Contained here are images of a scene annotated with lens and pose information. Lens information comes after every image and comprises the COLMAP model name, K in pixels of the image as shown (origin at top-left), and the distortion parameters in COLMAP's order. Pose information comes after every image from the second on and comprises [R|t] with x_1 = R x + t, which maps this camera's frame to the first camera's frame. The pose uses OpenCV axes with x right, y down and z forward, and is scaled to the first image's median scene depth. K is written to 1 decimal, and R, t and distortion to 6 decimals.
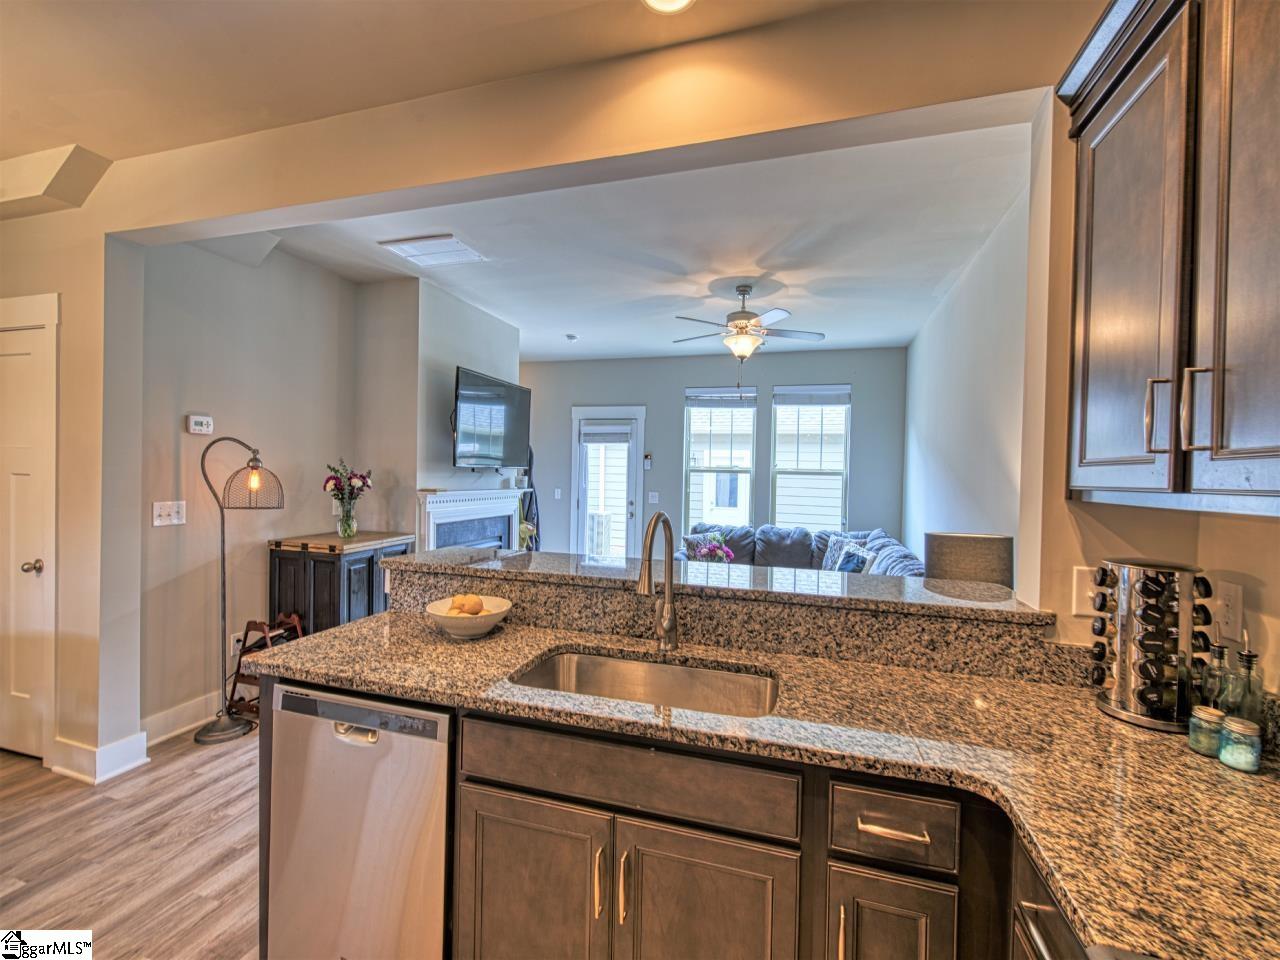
lens RADIAL K [[550.6, 0, 647.4], [0, 550.6, 483.3], [0, 0, 1]] dist [0.003458, -0.001710]
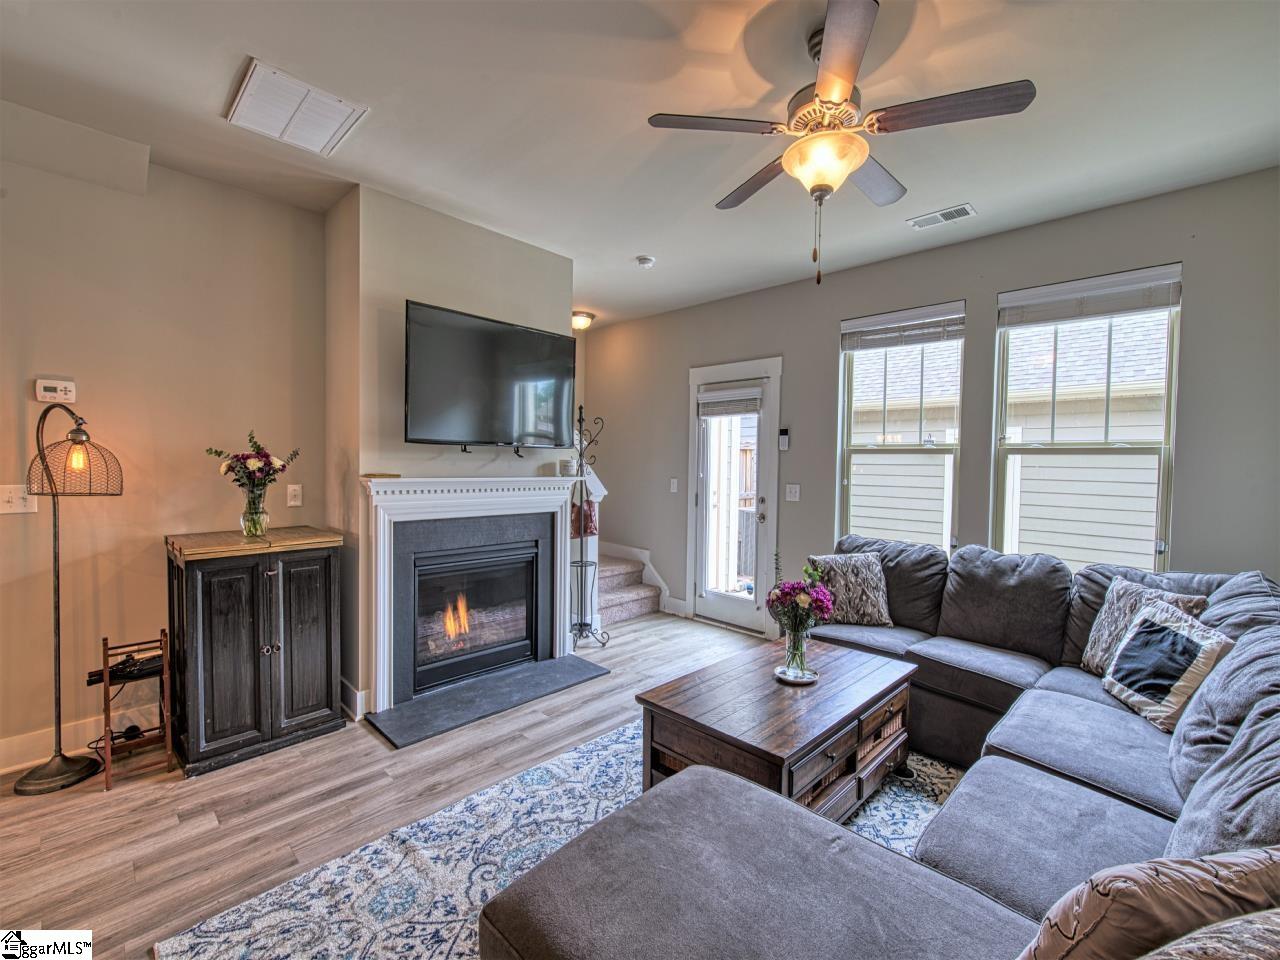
lens RADIAL K [[550.6, 0, 652.3], [0, 550.6, 480.4], [0, 0, 1]] dist [0.003458, -0.001710]
pose [[0.887540, 0.005188, -0.460702, 0.202764], [-0.004049, 0.999986, 0.003459, 0.011483], [0.460714, -0.001205, 0.887548, 0.402707]]
